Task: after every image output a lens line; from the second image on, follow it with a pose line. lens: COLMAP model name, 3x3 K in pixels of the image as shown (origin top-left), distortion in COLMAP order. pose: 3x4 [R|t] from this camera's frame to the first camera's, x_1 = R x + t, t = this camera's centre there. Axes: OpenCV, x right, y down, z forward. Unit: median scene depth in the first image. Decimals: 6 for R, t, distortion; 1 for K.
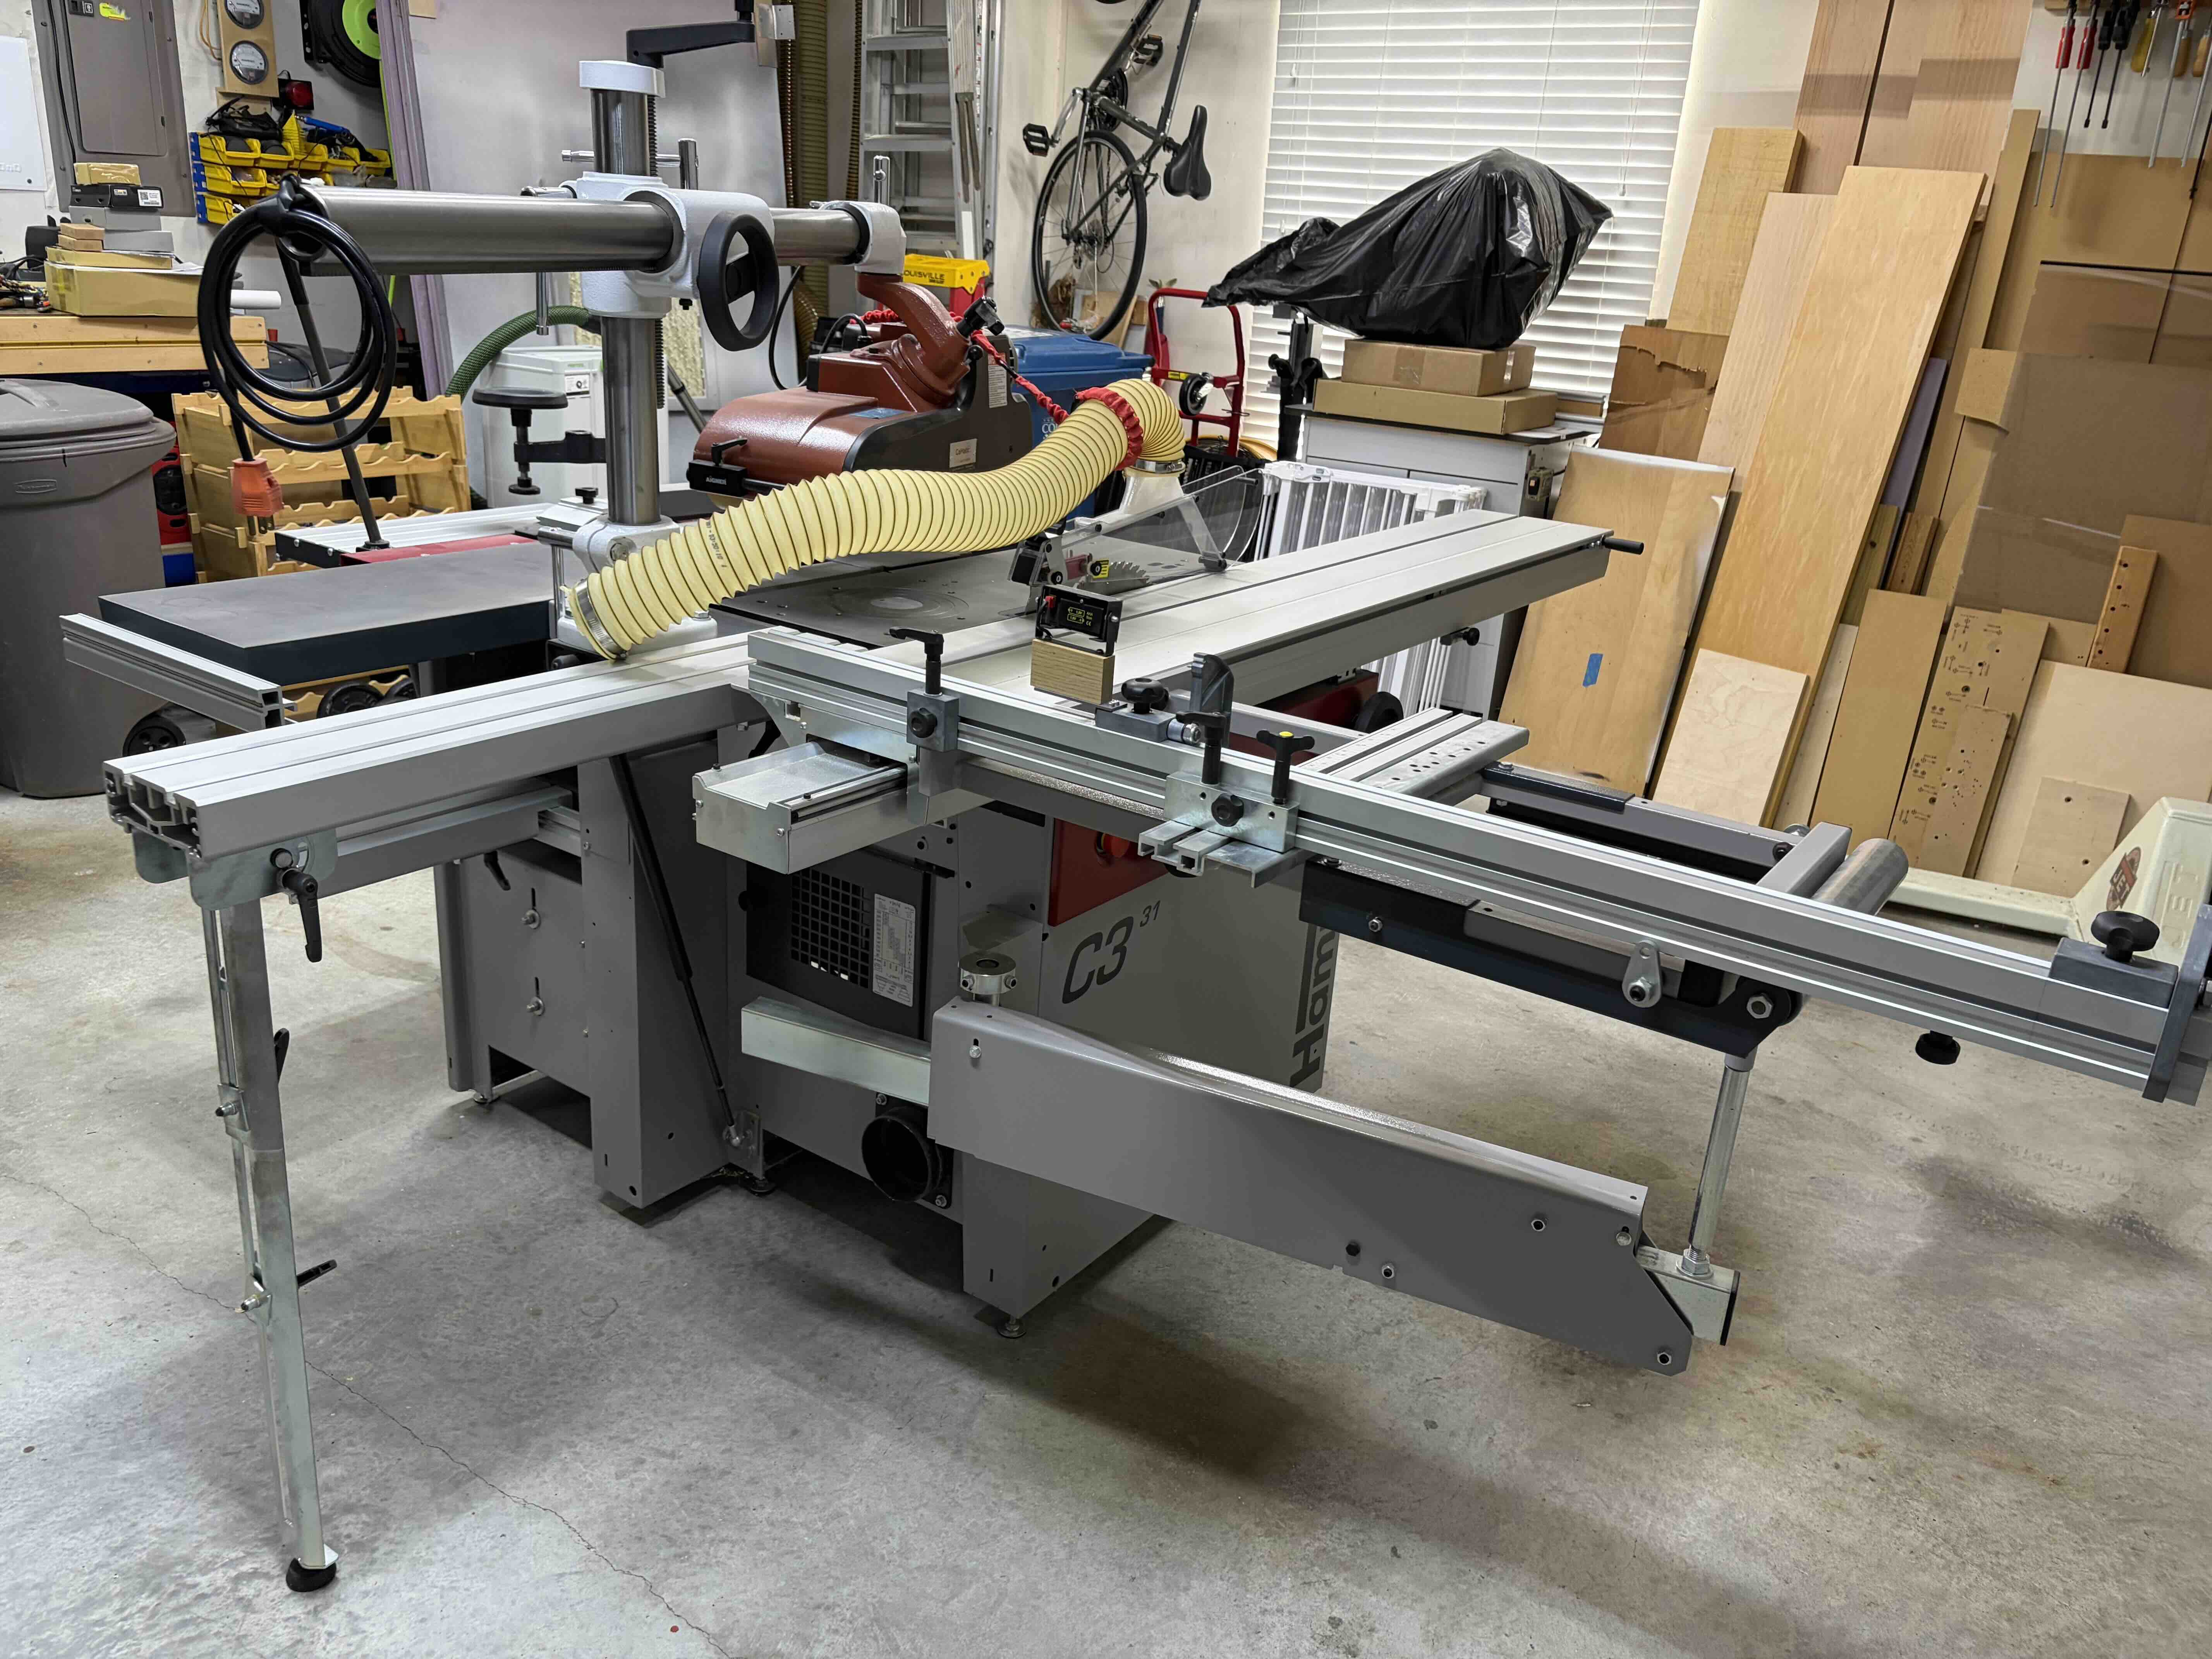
lens RADIAL K [[1687.0, 0, 1111.2], [0, 1687.0, 814.1], [0, 0, 1]] dist [0.040073, -0.041204]
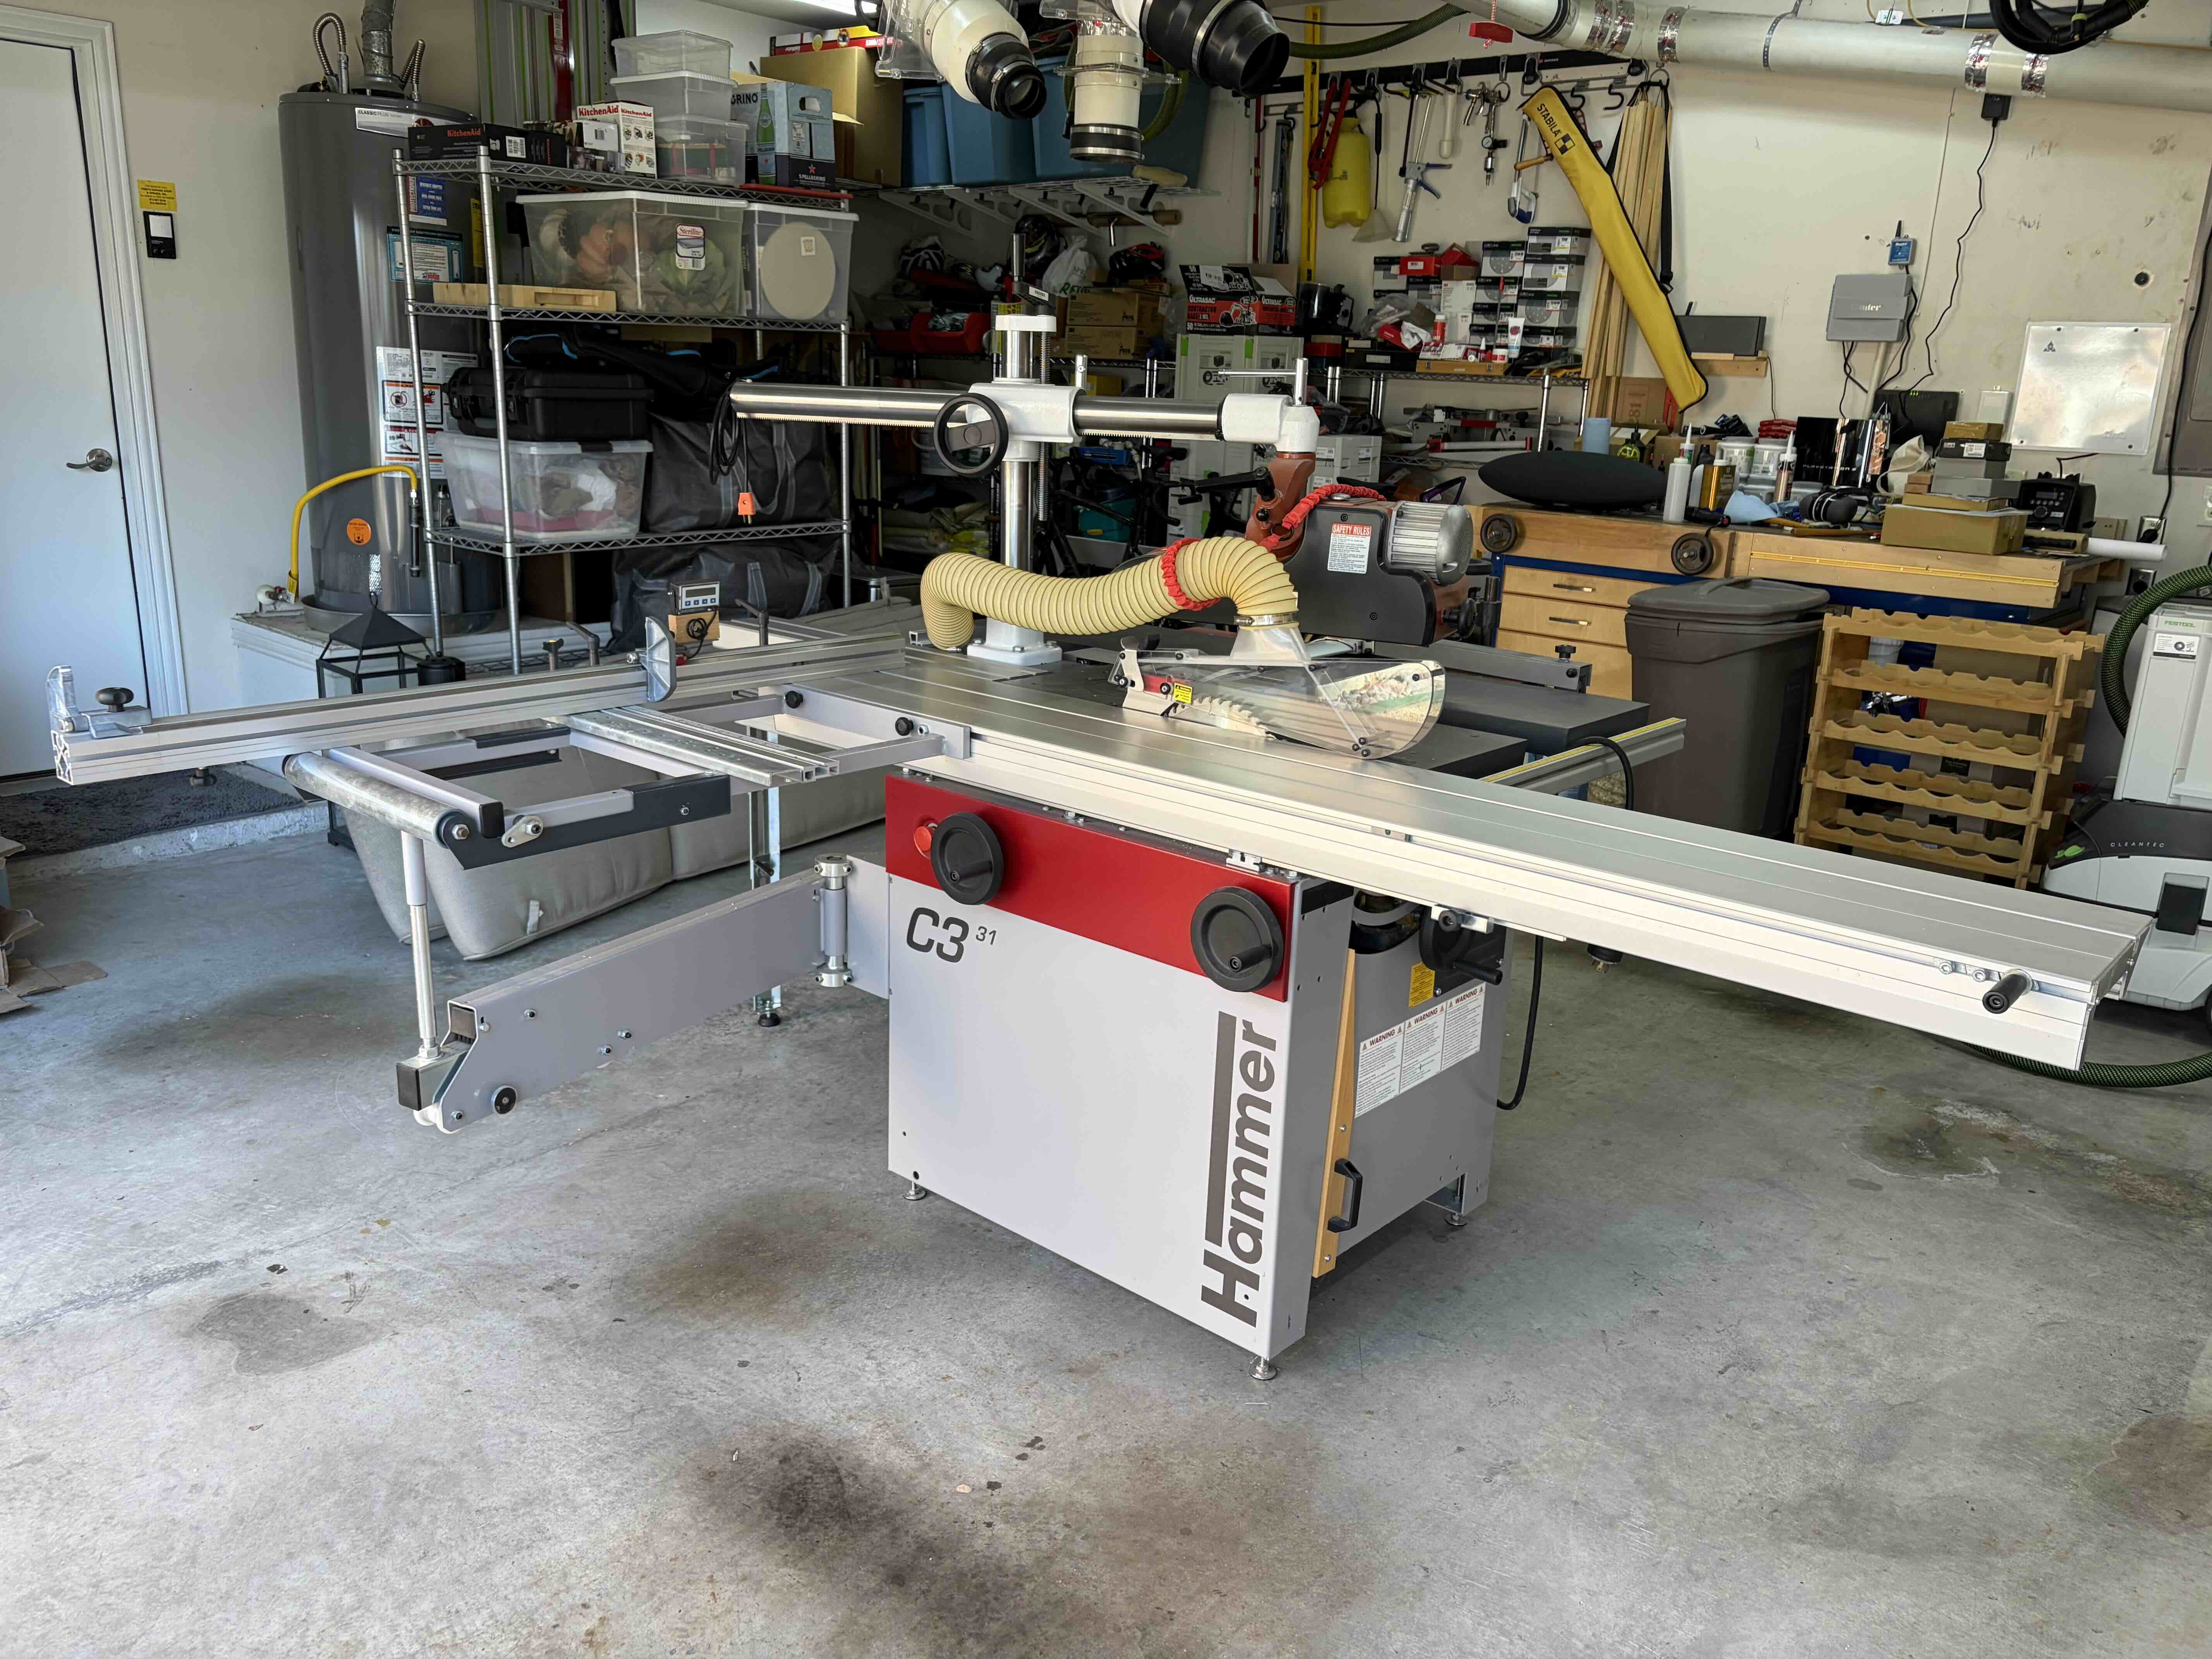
lens RADIAL K [[1687.0, 0, 1111.2], [0, 1687.0, 814.1], [0, 0, 1]] dist [0.040073, -0.041204]
pose [[-0.088088, 0.191721, -0.977488, 0.519909], [-0.368046, 0.905599, 0.210788, -0.135852], [0.925625, 0.378329, -0.009210, 0.457644]]
